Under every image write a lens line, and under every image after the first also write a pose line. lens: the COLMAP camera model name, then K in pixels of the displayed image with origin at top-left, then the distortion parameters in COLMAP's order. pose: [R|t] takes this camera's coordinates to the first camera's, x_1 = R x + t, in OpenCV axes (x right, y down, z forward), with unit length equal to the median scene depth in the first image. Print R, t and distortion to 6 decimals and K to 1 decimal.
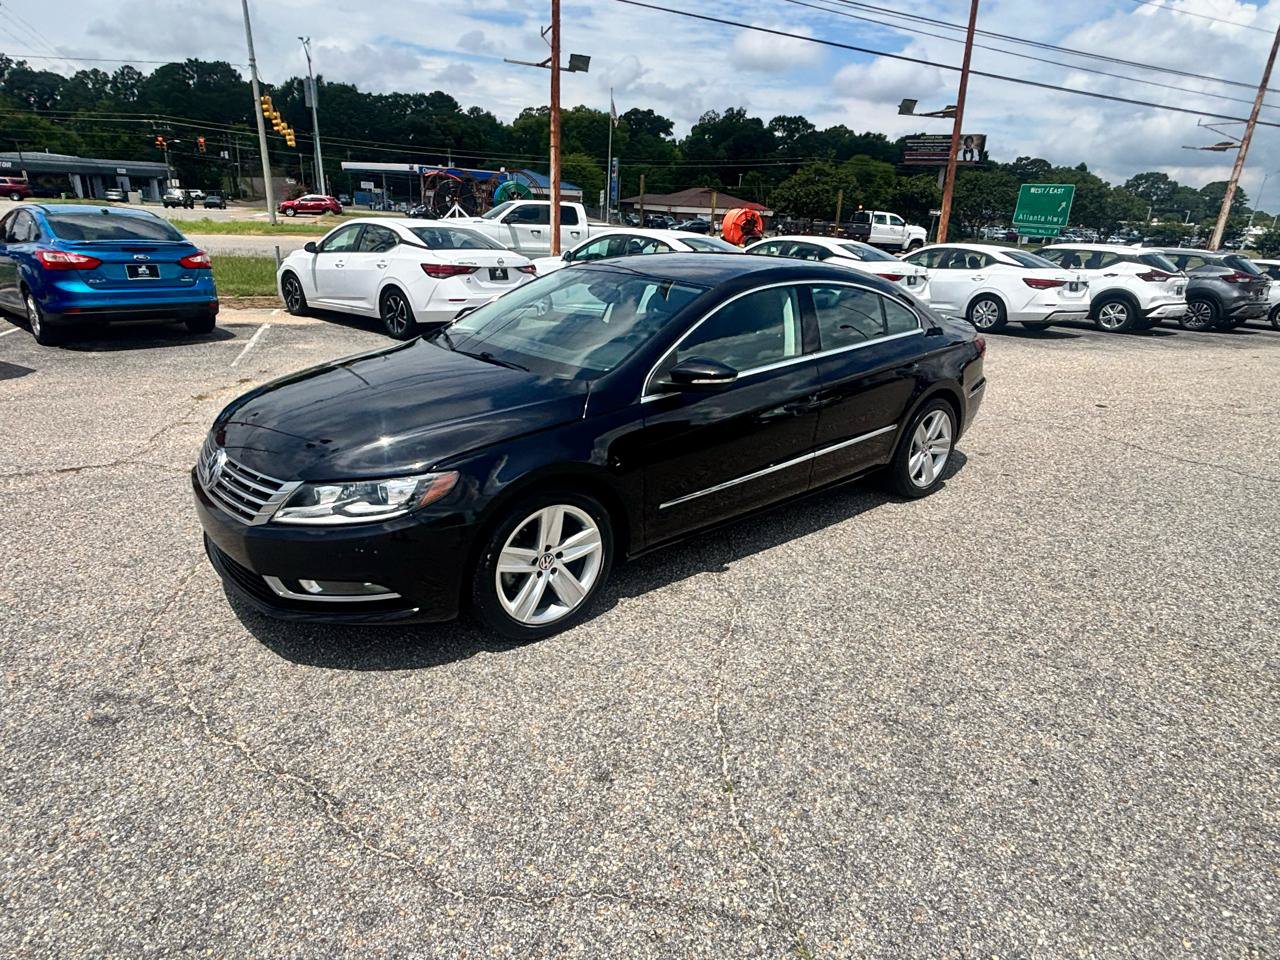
lens RADIAL K [[737.6, 0, 635.1], [0, 737.6, 476.5], [0, 0, 1]] dist [-0.015425, 0.009149]
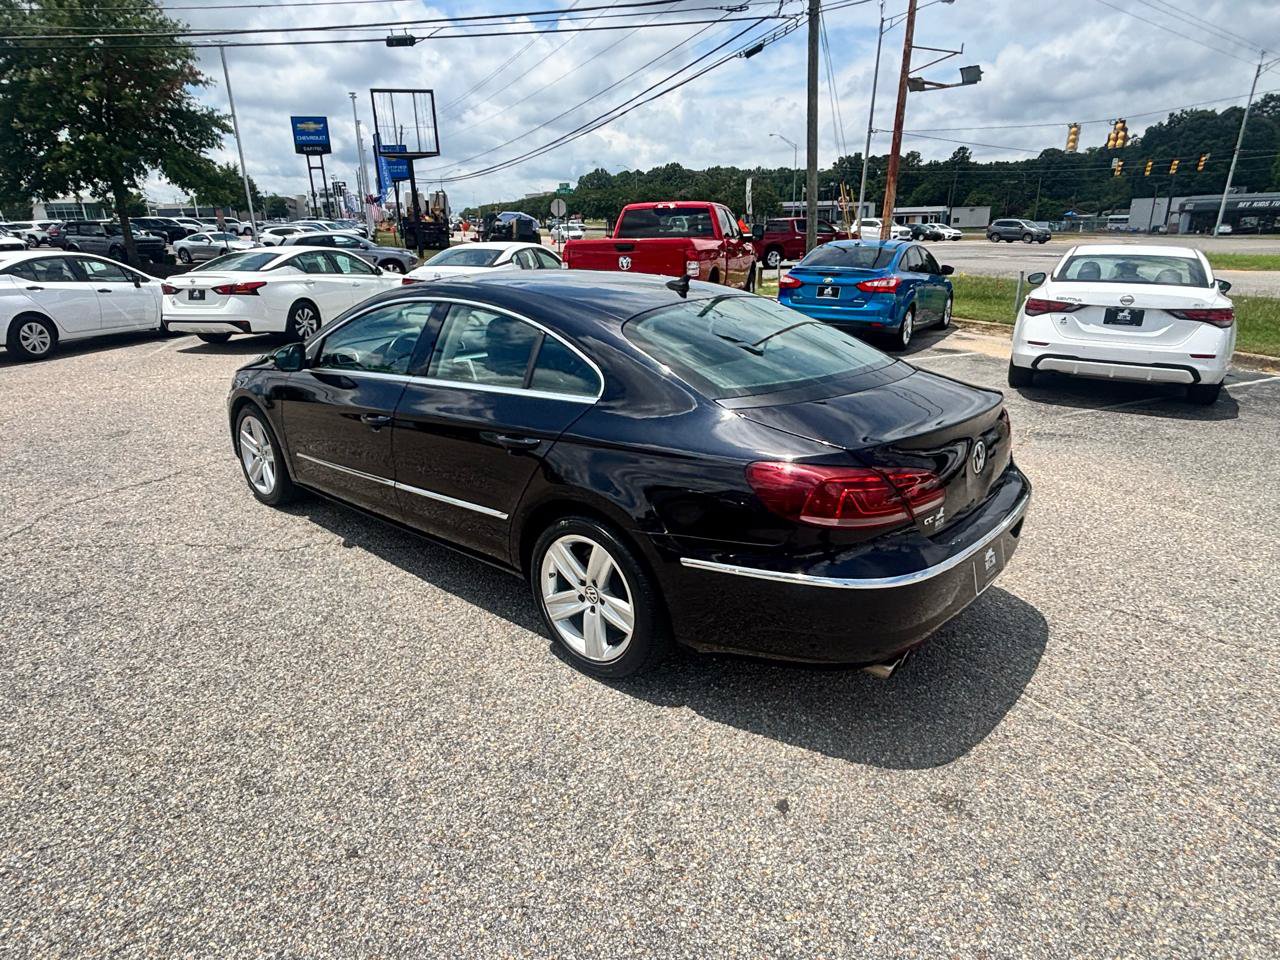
lens RADIAL K [[736.8, 0, 638.2], [0, 736.8, 474.2], [0, 0, 1]] dist [-0.024344, 0.016982]
pose [[0.155626, 0.270108, -0.950170, 0.393788], [-0.318894, 0.924125, 0.210473, -0.112101], [0.934926, 0.270248, 0.229954, 0.364909]]
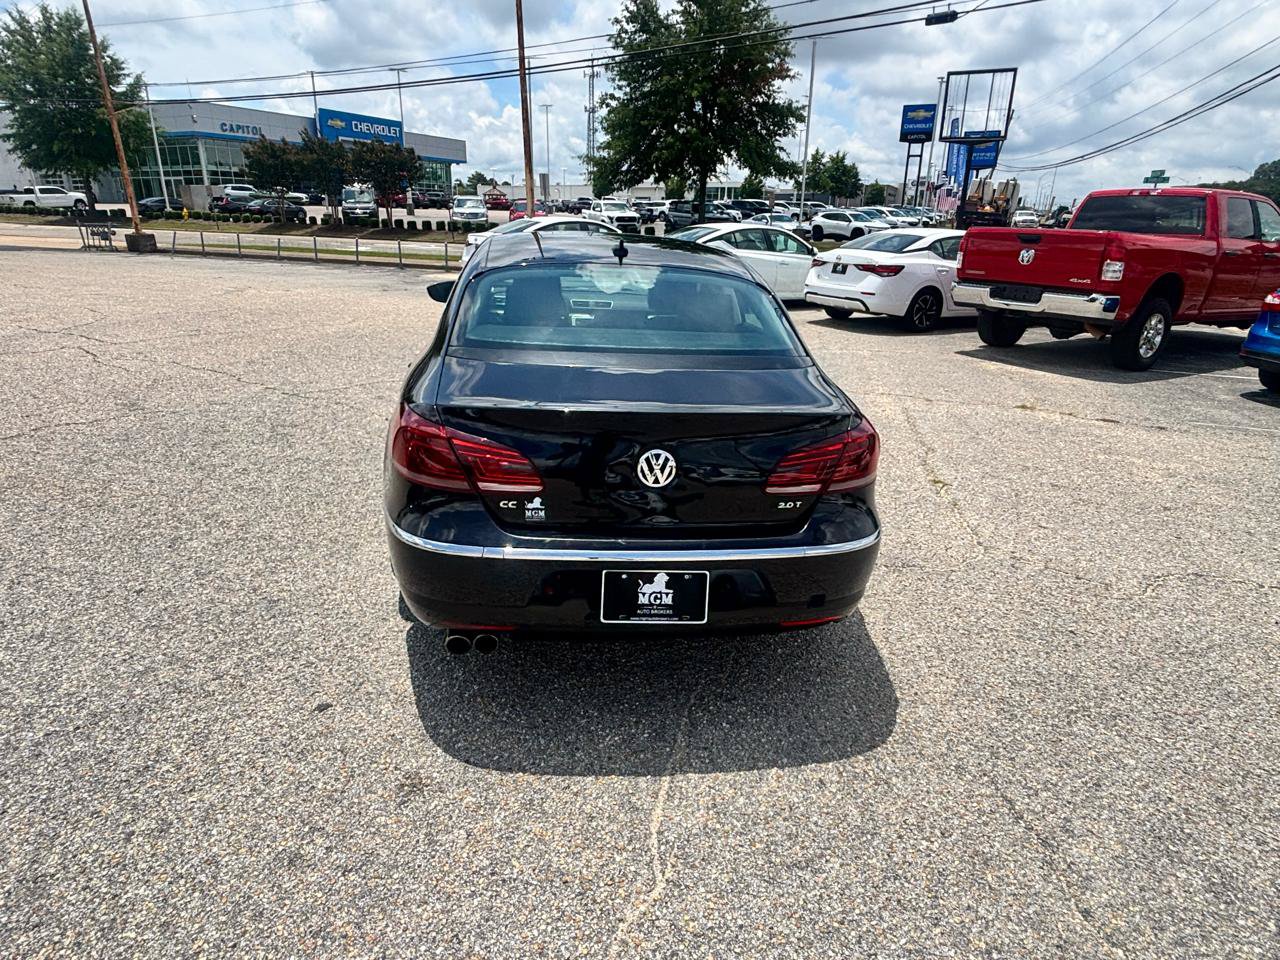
lens RADIAL K [[738.4, 0, 635.0], [0, 738.4, 477.8], [0, 0, 1]] dist [-0.016361, 0.010367]
pose [[-0.547160, 0.226781, -0.805721, 0.346009], [-0.335054, 0.822772, 0.459113, -0.186129], [0.767043, 0.521169, -0.374204, 0.585887]]
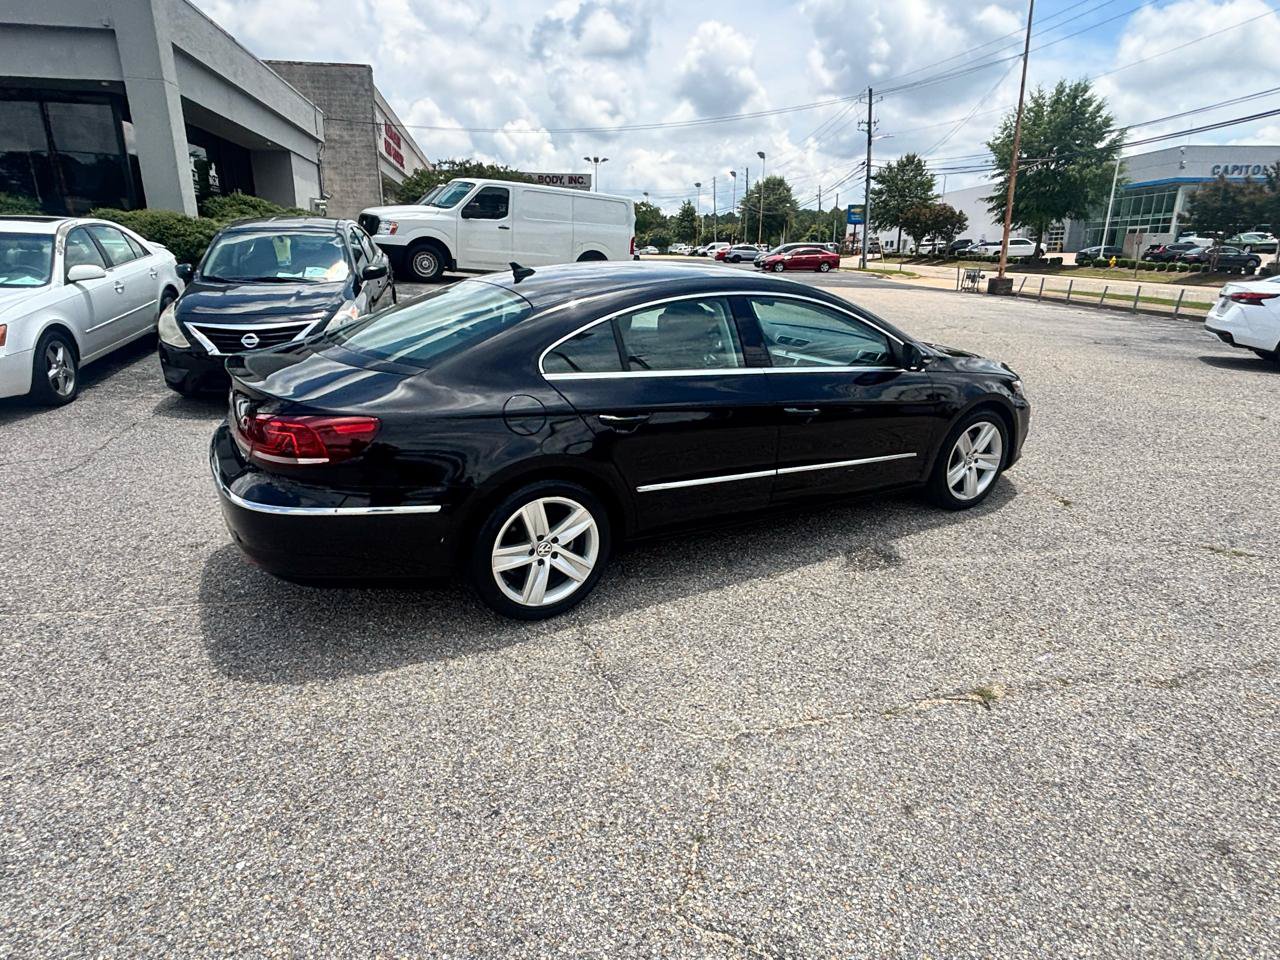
lens RADIAL K [[731.6, 0, 629.8], [0, 731.6, 485.4], [0, 0, 1]] dist [-0.007869, 0.000519]
pose [[-0.984457, -0.103099, 0.142177, -0.007193], [0.007912, 0.782698, 0.622351, -0.253349], [-0.175446, 0.613803, -0.769717, 0.727467]]
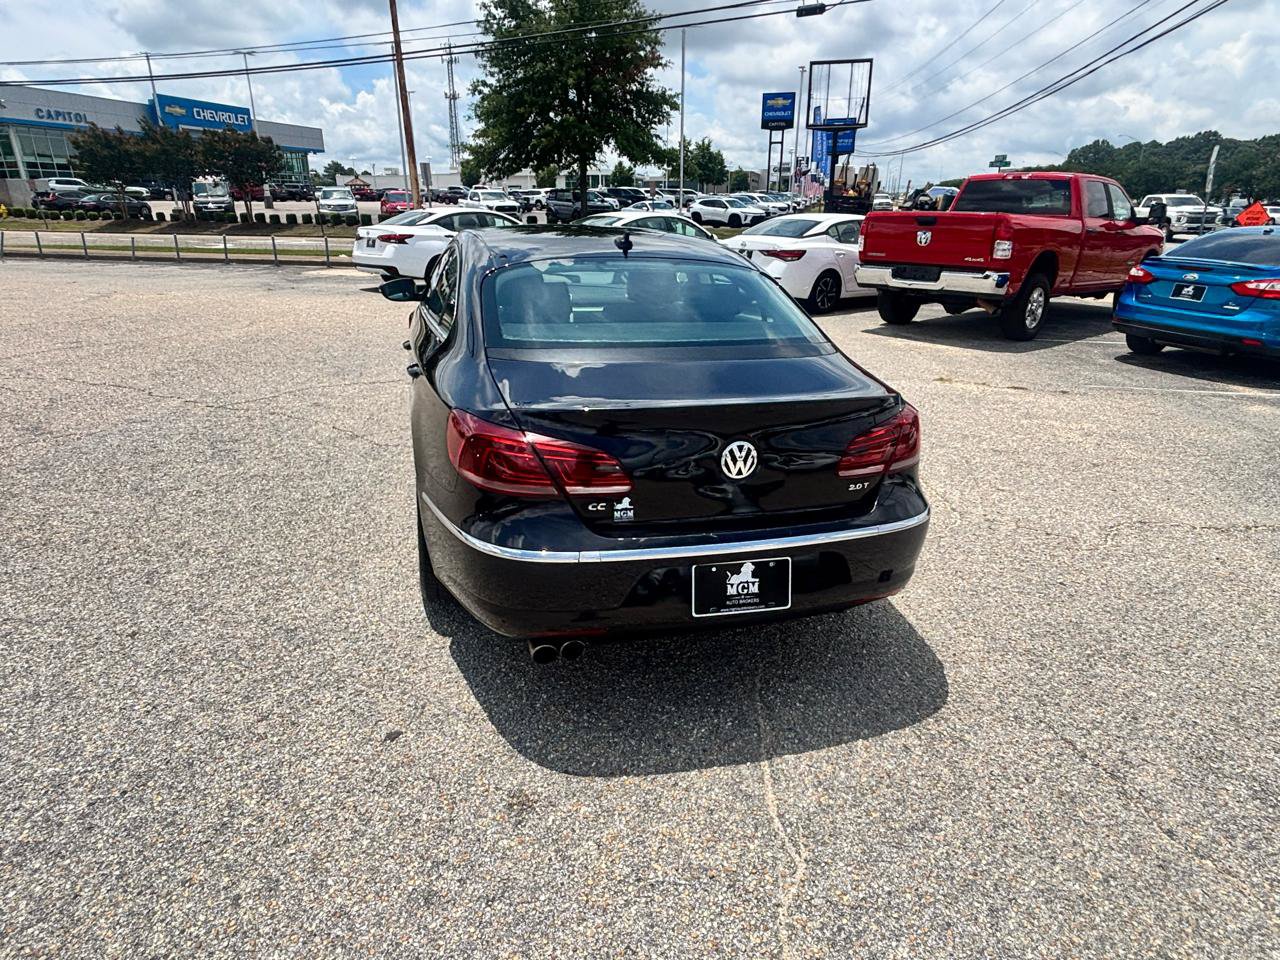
lens RADIAL K [[737.6, 0, 635.1], [0, 737.6, 476.5], [0, 0, 1]] dist [-0.015425, 0.009149]
pose [[-0.402925, 0.271209, -0.874127, 0.369242], [-0.342367, 0.841081, 0.418769, -0.170028], [0.848785, 0.468005, -0.246039, 0.543620]]
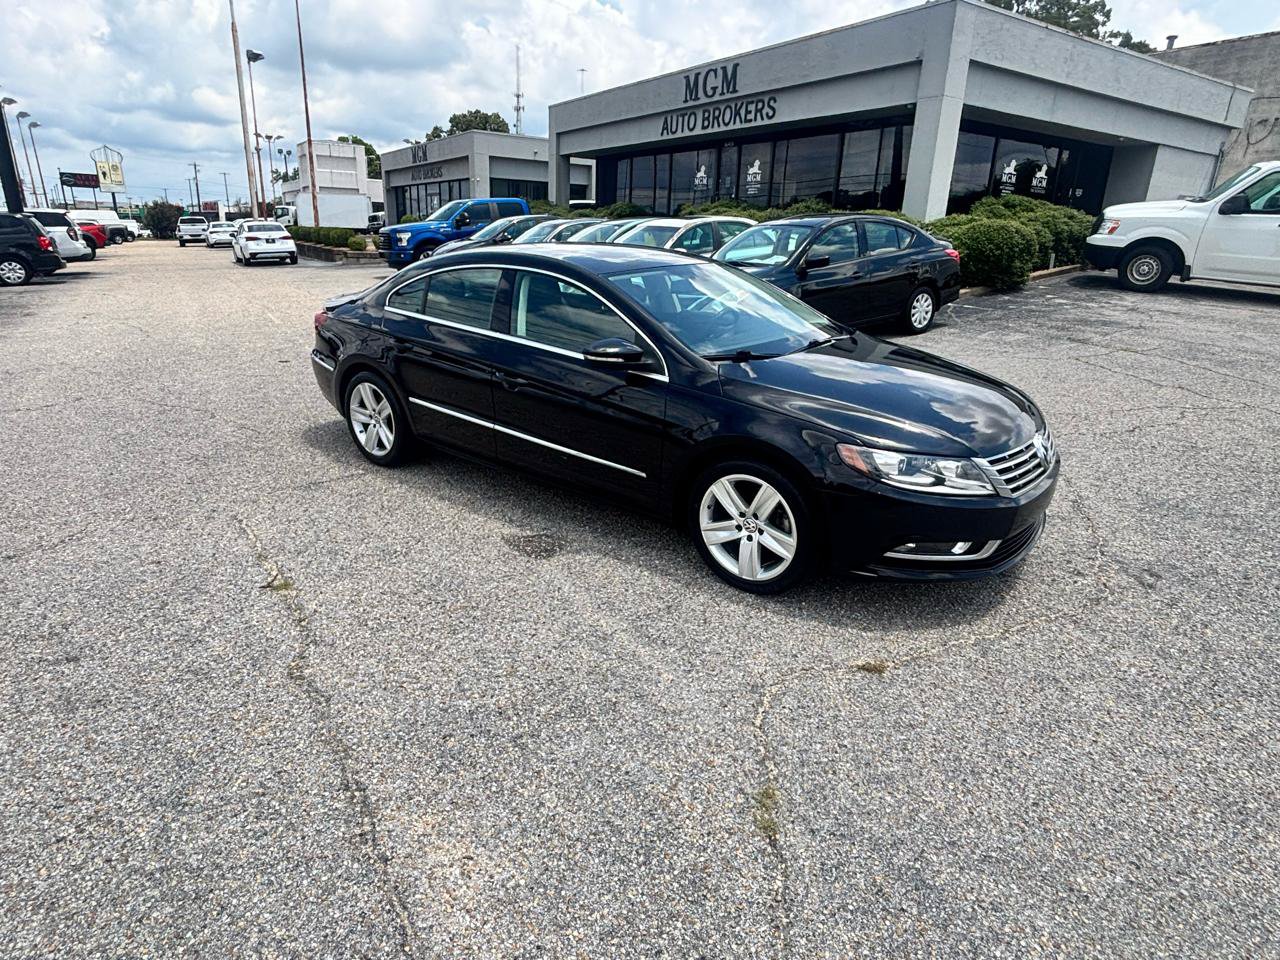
lens RADIAL K [[733.4, 0, 636.5], [0, 733.4, 480.1], [0, 0, 1]] dist [-0.007266, 0.002847]
pose [[-0.213951, -0.363121, 0.906845, -0.382207], [0.302432, 0.858106, 0.414957, -0.163543], [-0.928849, 0.363040, -0.073773, 0.433747]]
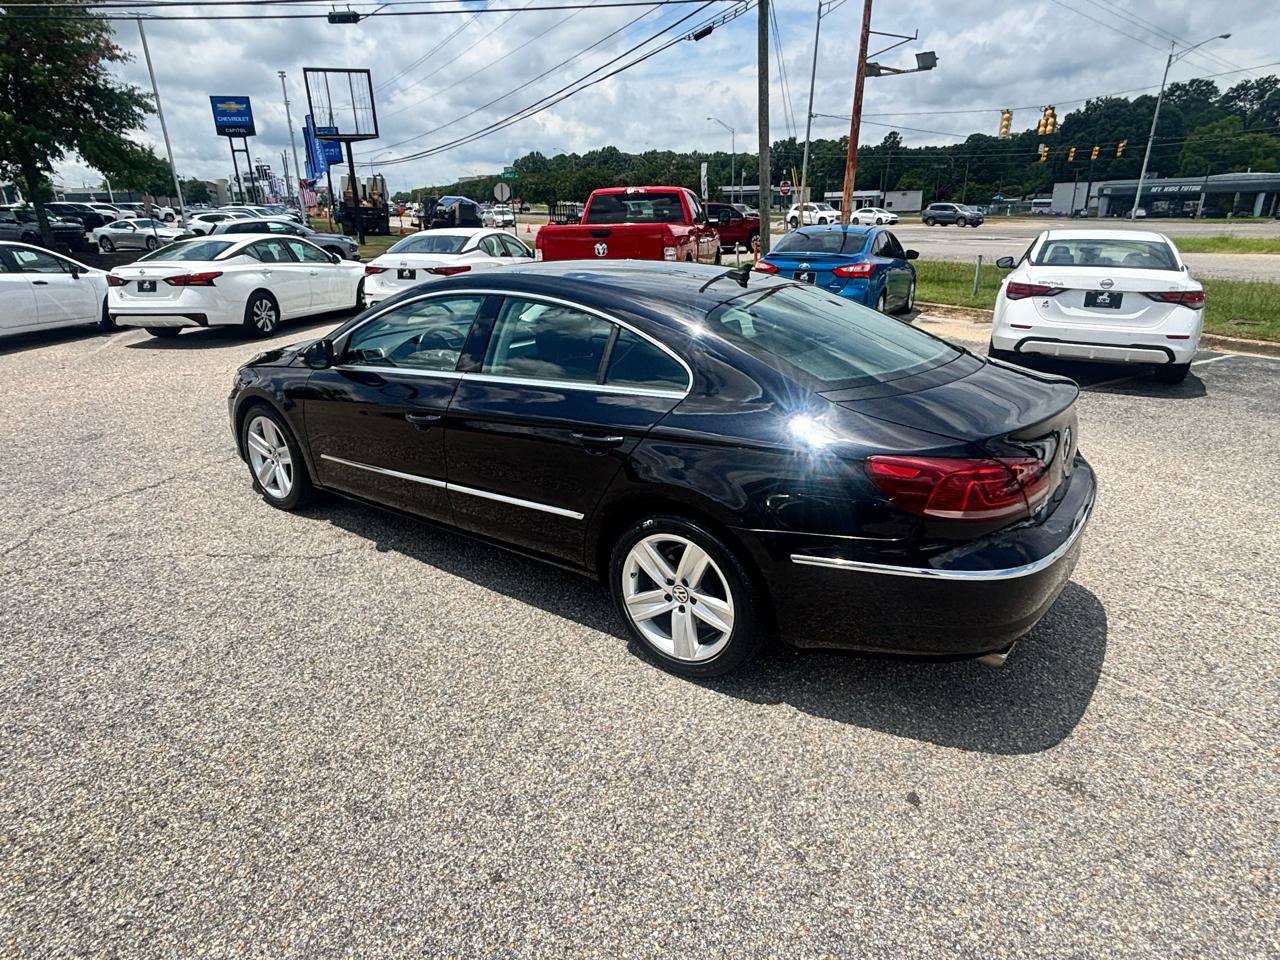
lens RADIAL K [[735.1, 0, 637.8], [0, 735.1, 476.3], [0, 0, 1]] dist [-0.018965, 0.012690]
pose [[0.233222, 0.285004, -0.929721, 0.378135], [-0.308720, 0.928325, 0.207133, -0.099290], [0.922117, 0.238715, 0.304492, 0.321521]]
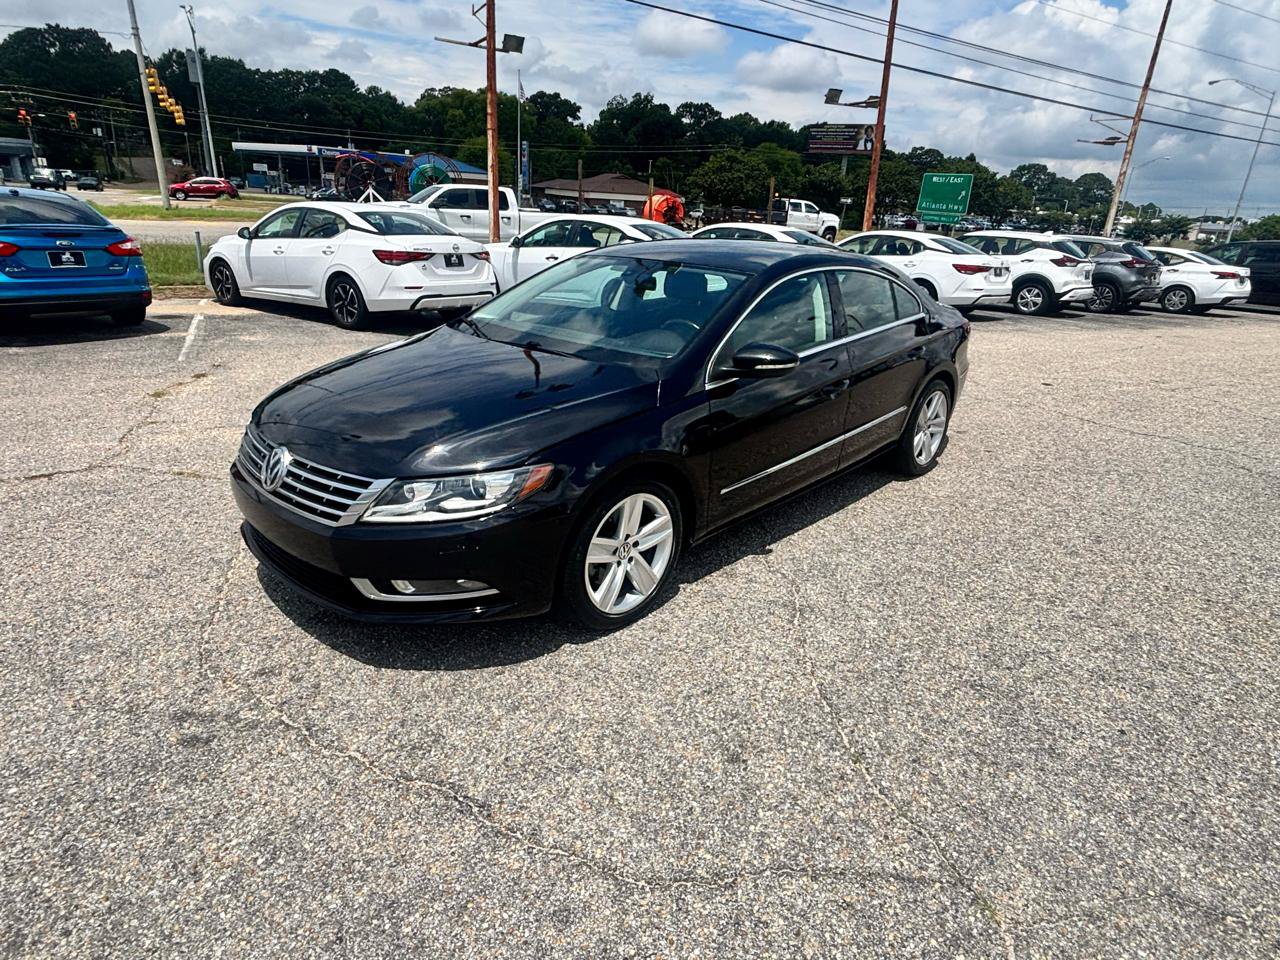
lens RADIAL K [[738.4, 0, 635.0], [0, 738.4, 477.8], [0, 0, 1]] dist [-0.016361, 0.010367]
pose [[0.993147, -0.034351, 0.111712, -0.056105], [0.032315, 0.999278, 0.019982, -0.000678], [-0.112318, -0.016235, 0.993540, 0.002363]]
